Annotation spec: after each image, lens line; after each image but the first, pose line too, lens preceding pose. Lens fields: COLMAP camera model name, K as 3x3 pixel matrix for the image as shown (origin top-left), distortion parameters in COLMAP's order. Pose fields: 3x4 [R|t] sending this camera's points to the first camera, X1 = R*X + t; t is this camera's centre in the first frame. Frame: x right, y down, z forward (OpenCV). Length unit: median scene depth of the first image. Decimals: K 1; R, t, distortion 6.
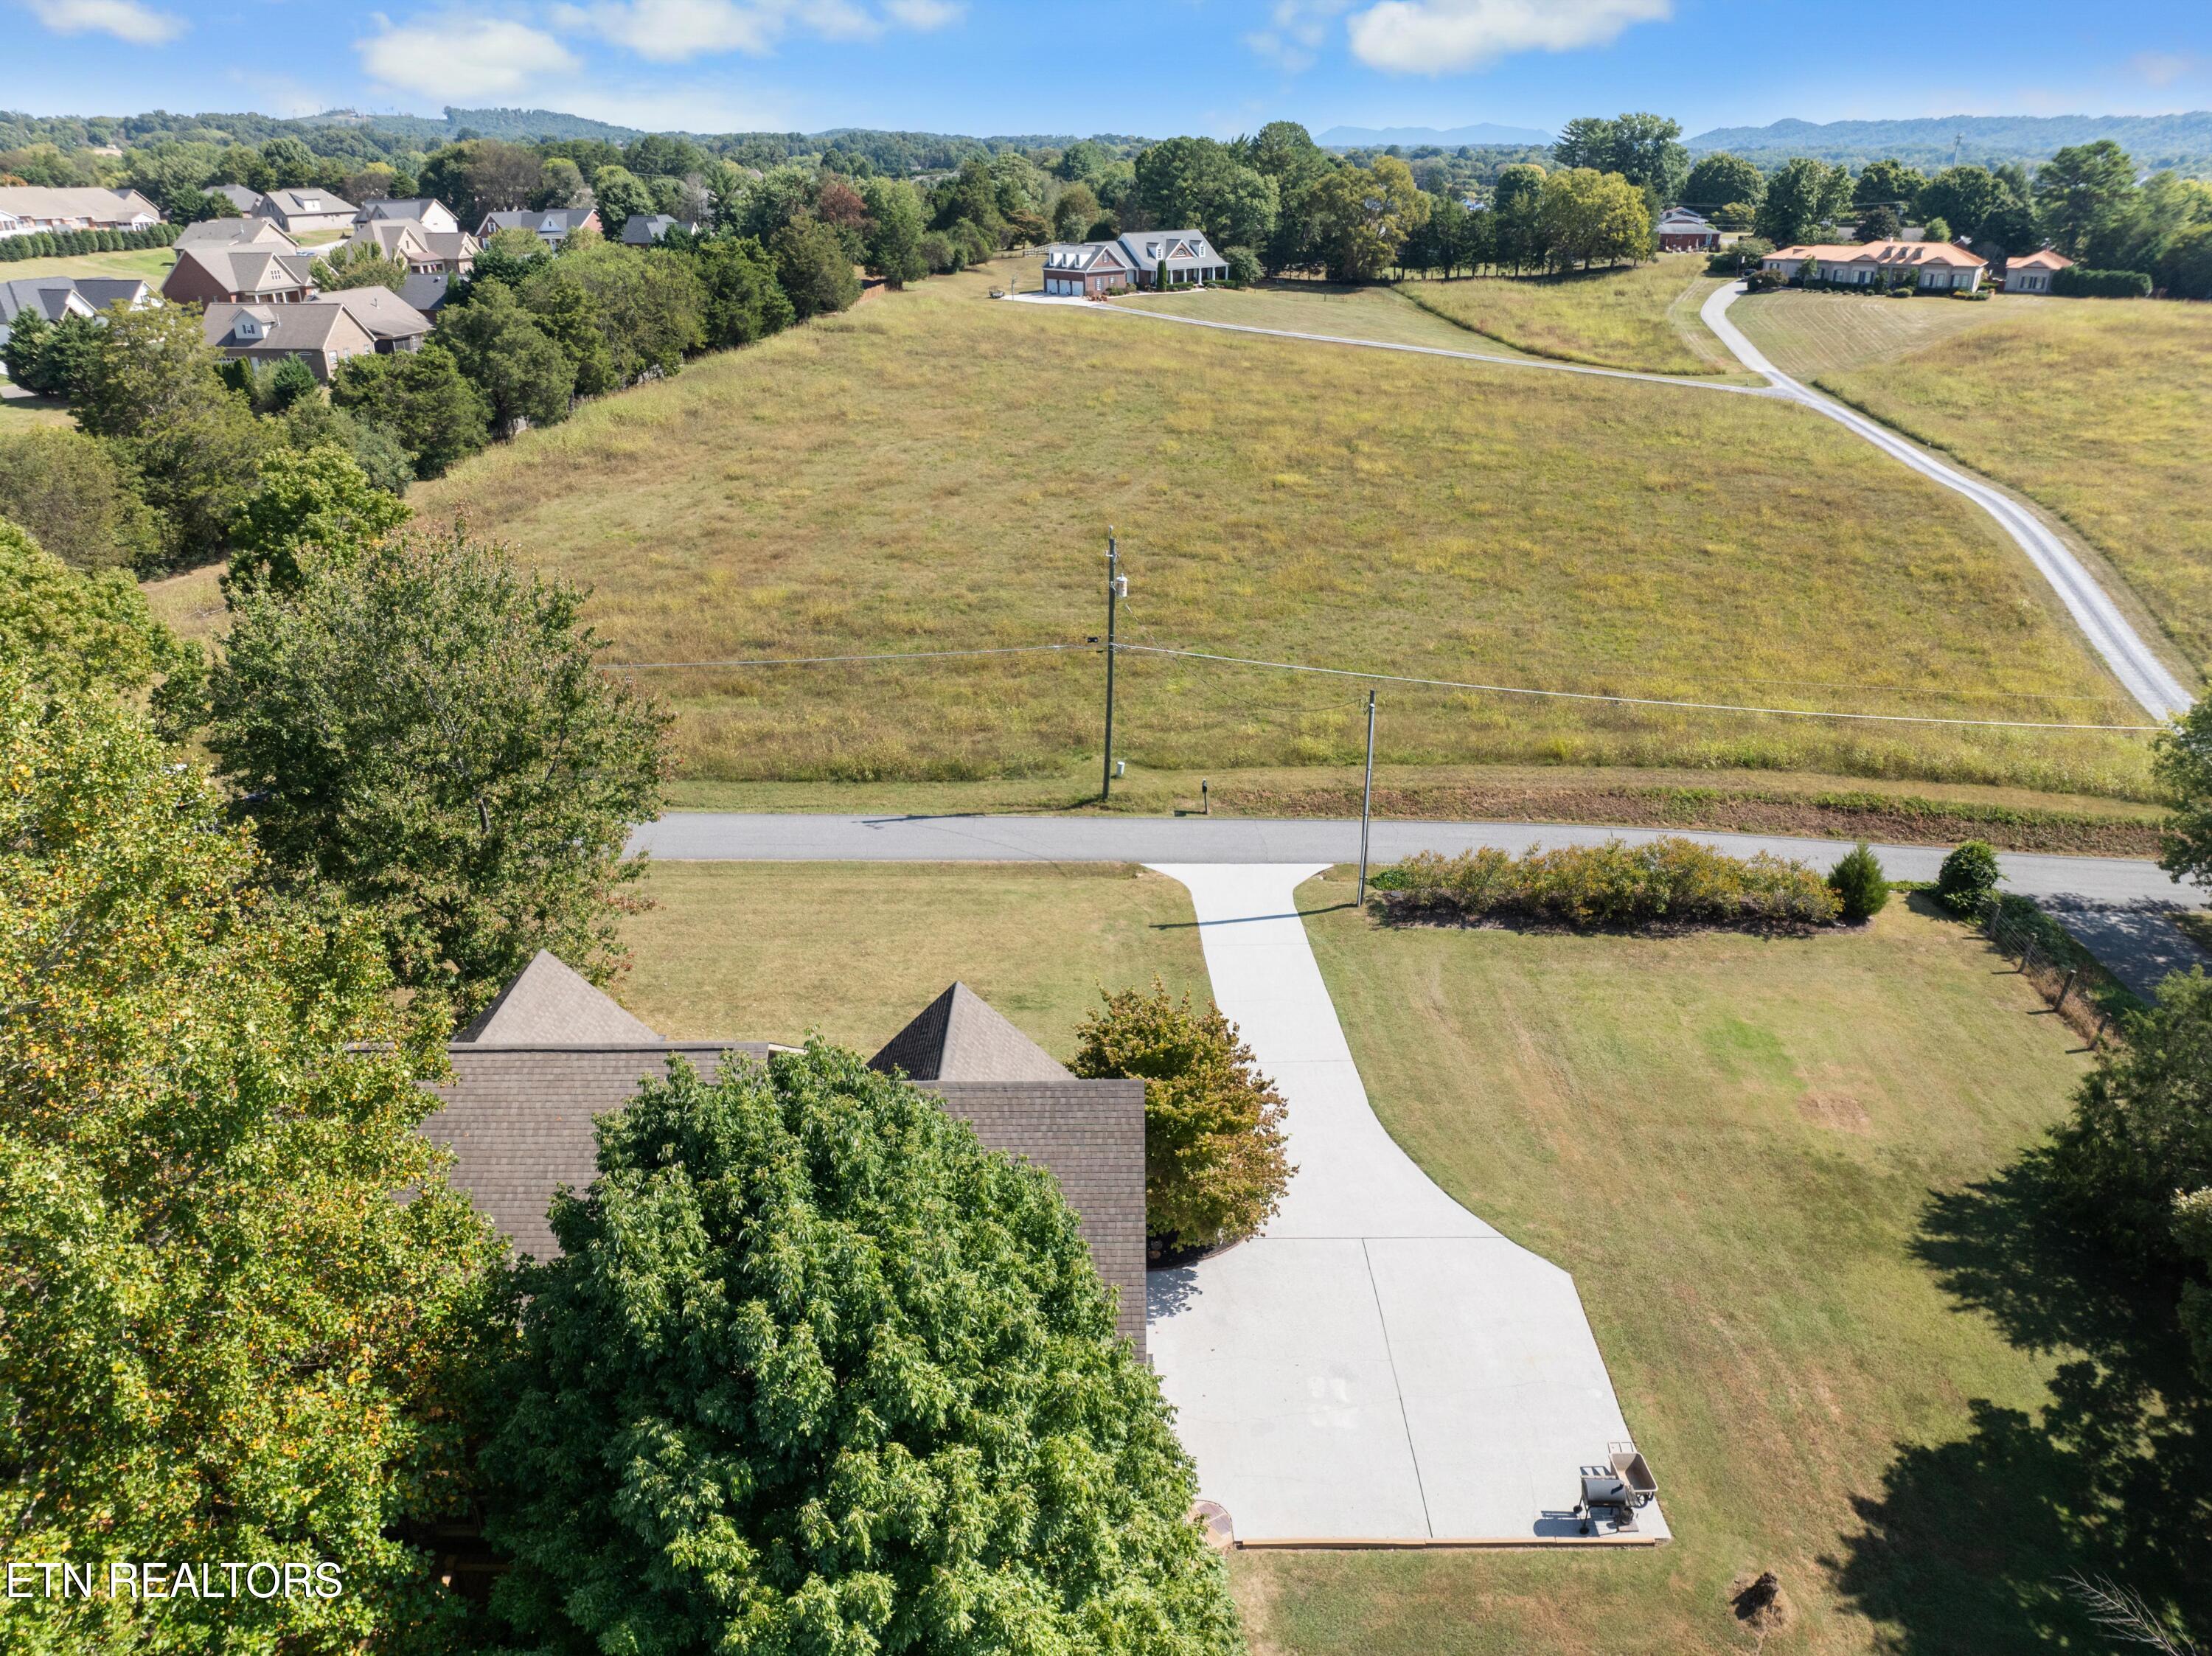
lens RADIAL K [[1574.1, 0, 1104.2], [0, 1574.1, 829.1], [0, 0, 1]] dist [-0.041183, 0.003567]
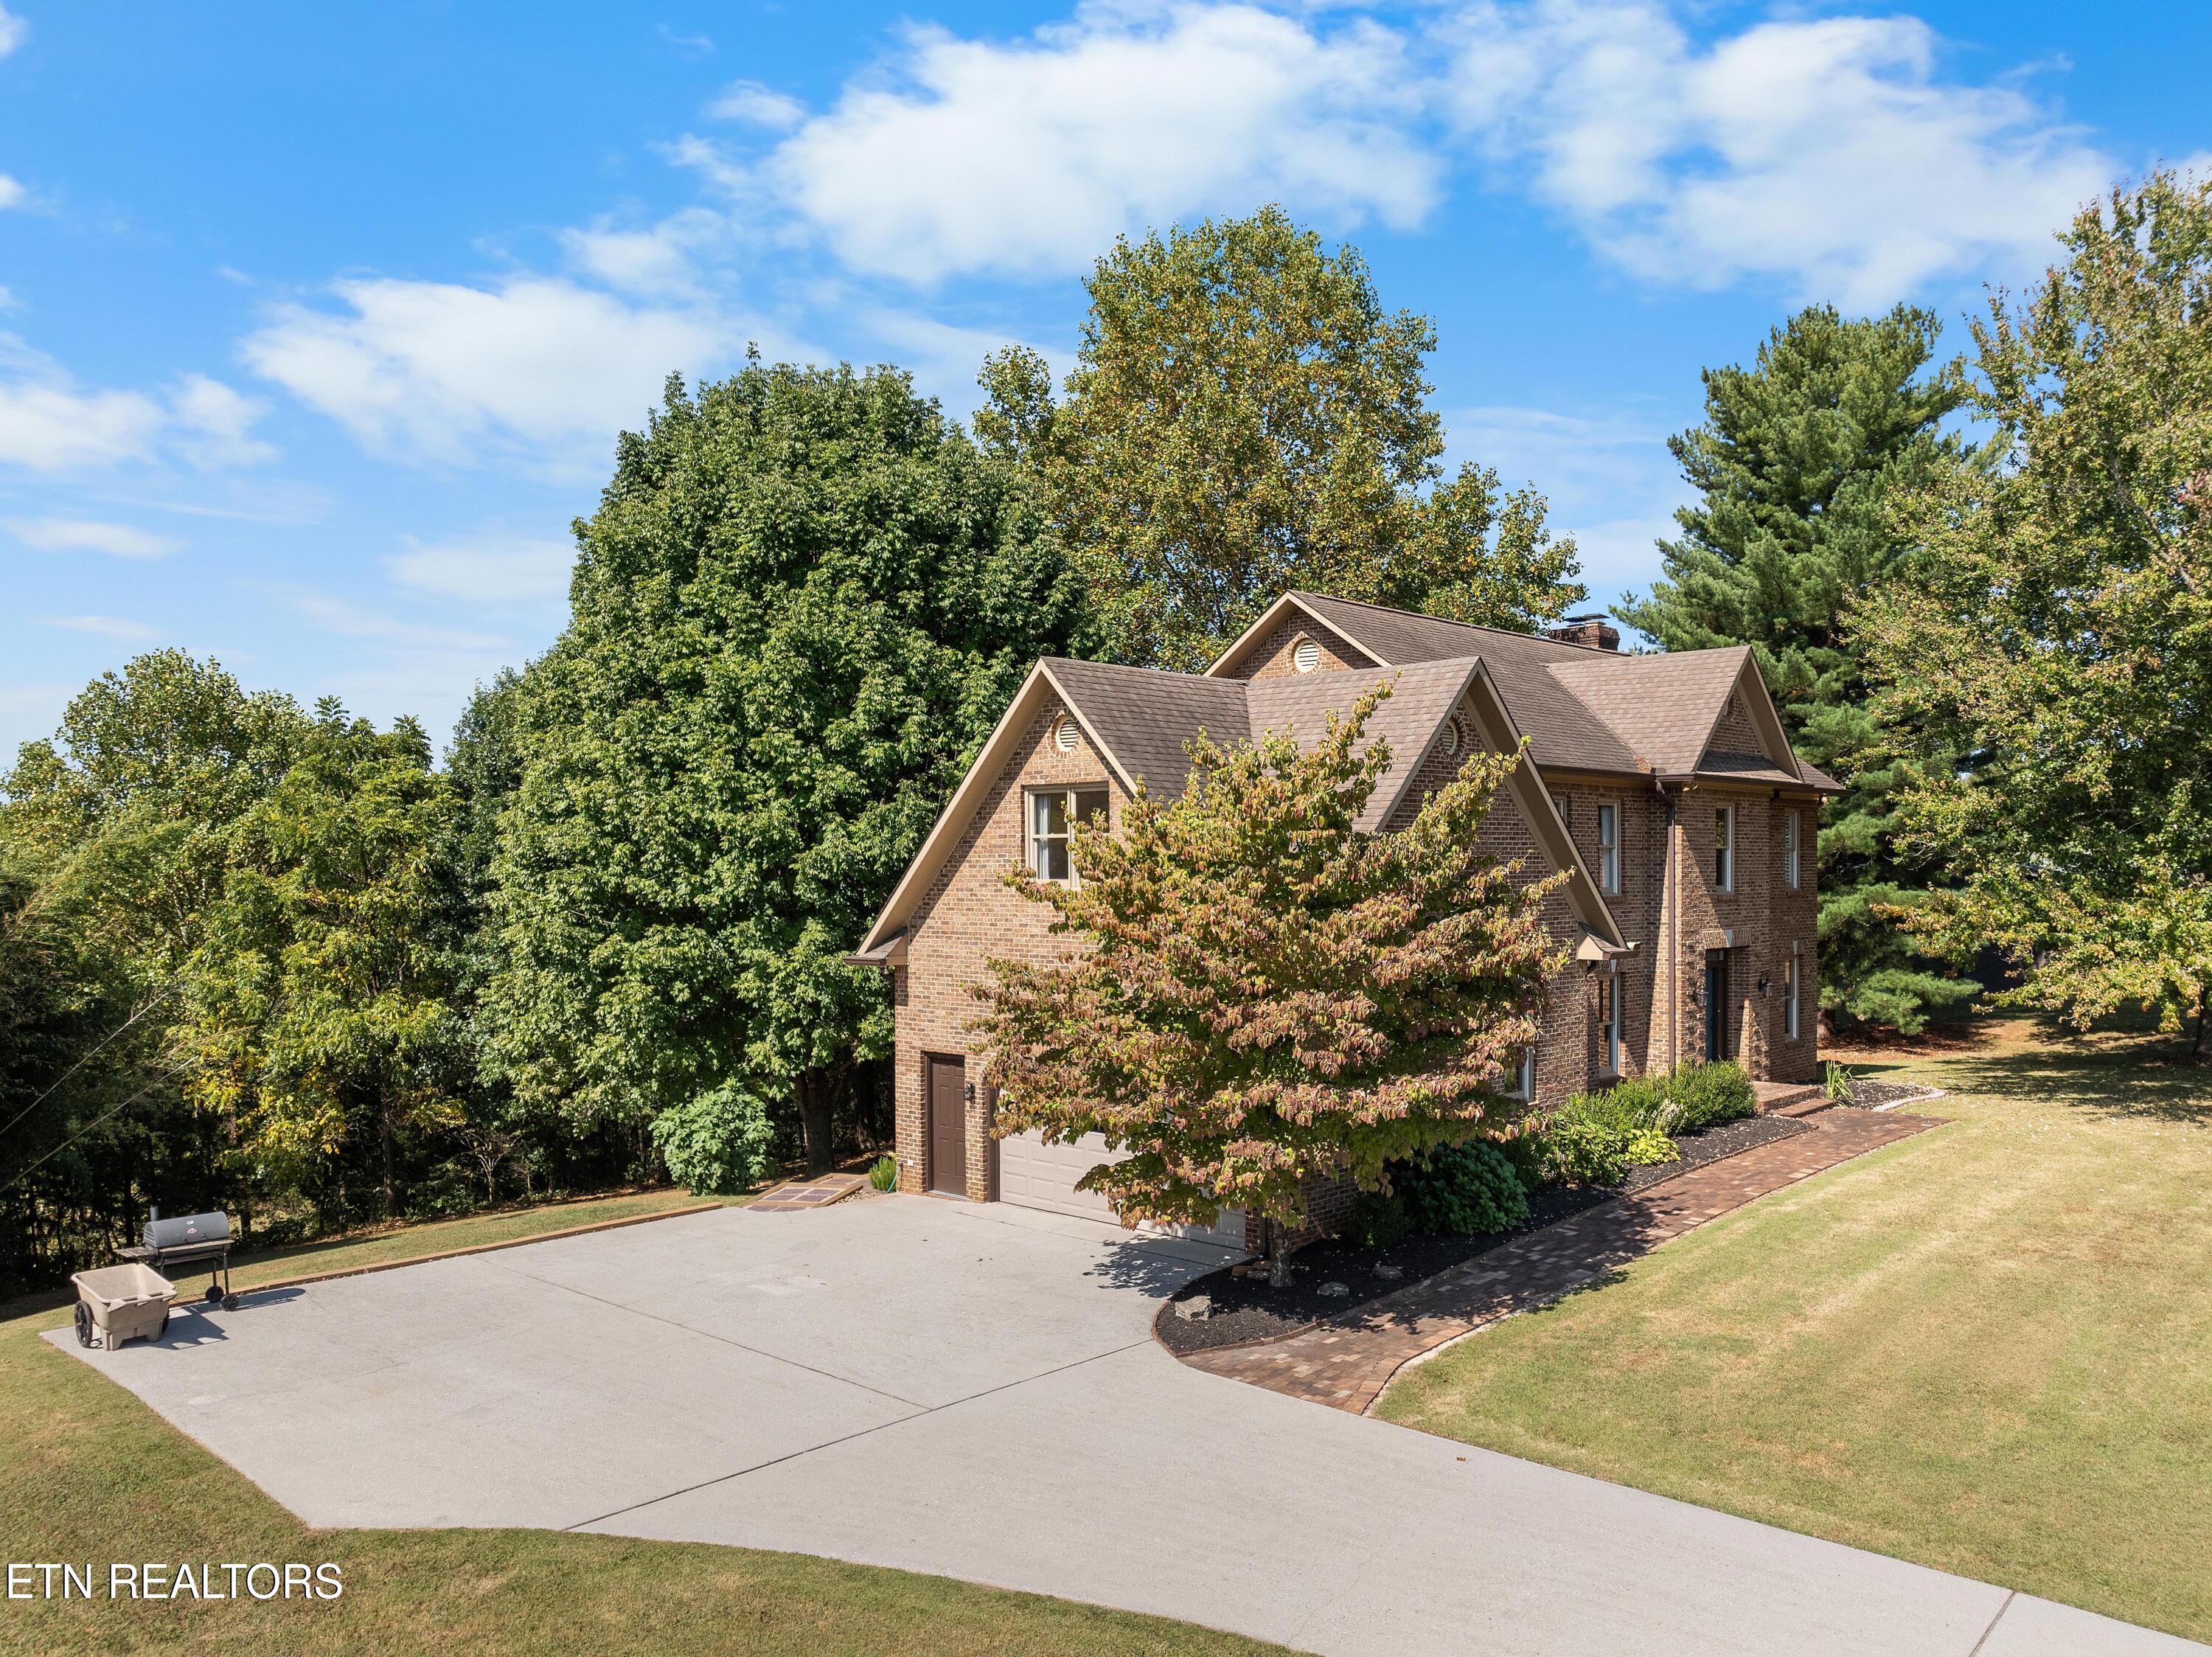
lens RADIAL K [[1709.8, 0, 1196.9], [0, 1709.8, 875.5], [0, 0, 1]] dist [-0.038130, 0.001899]
pose [[-0.672180, 0.003853, -0.740377, 0.426417], [-0.296238, 0.915054, 0.273713, 0.024731], [0.678540, 0.403312, -0.613940, 1.272928]]
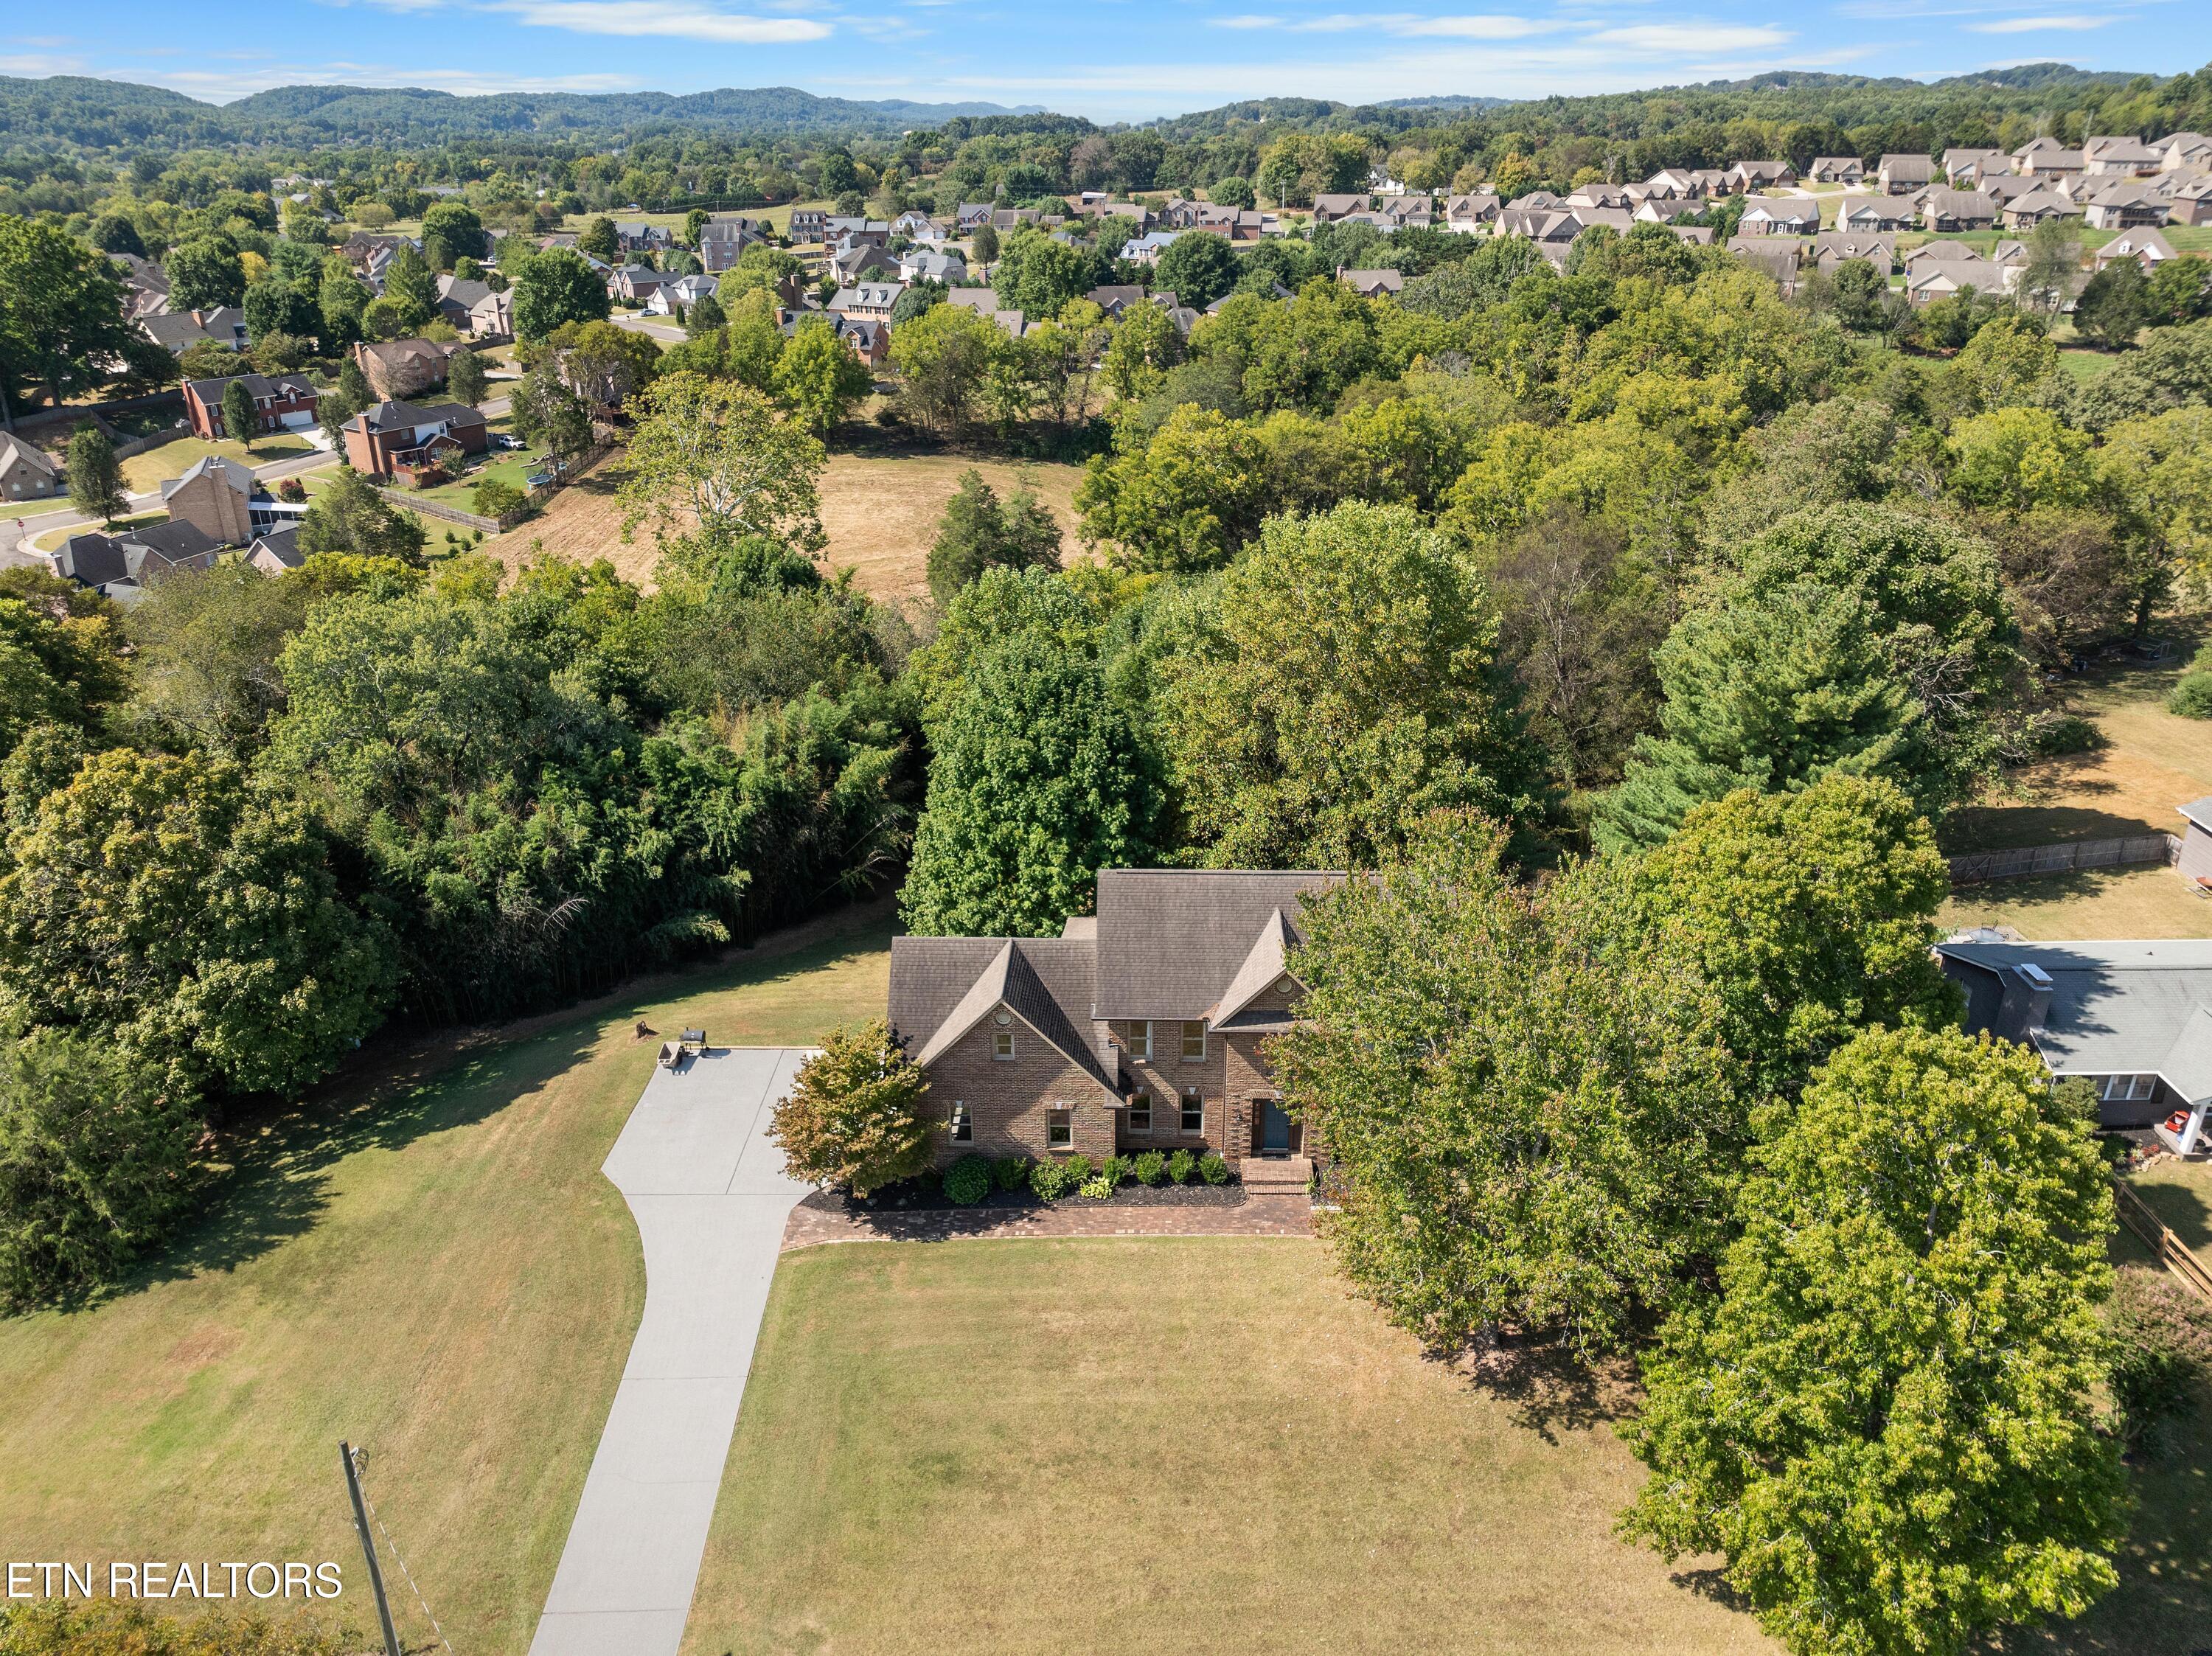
lens RADIAL K [[1588.8, 0, 1106.0], [0, 1588.8, 821.1], [0, 0, 1]] dist [-0.058758, 0.032834]
pose [[-0.999358, -0.010007, 0.034387, -0.222727], [0.018814, 0.670326, 0.741828, -1.019346], [-0.030474, 0.741999, -0.669707, 1.734761]]
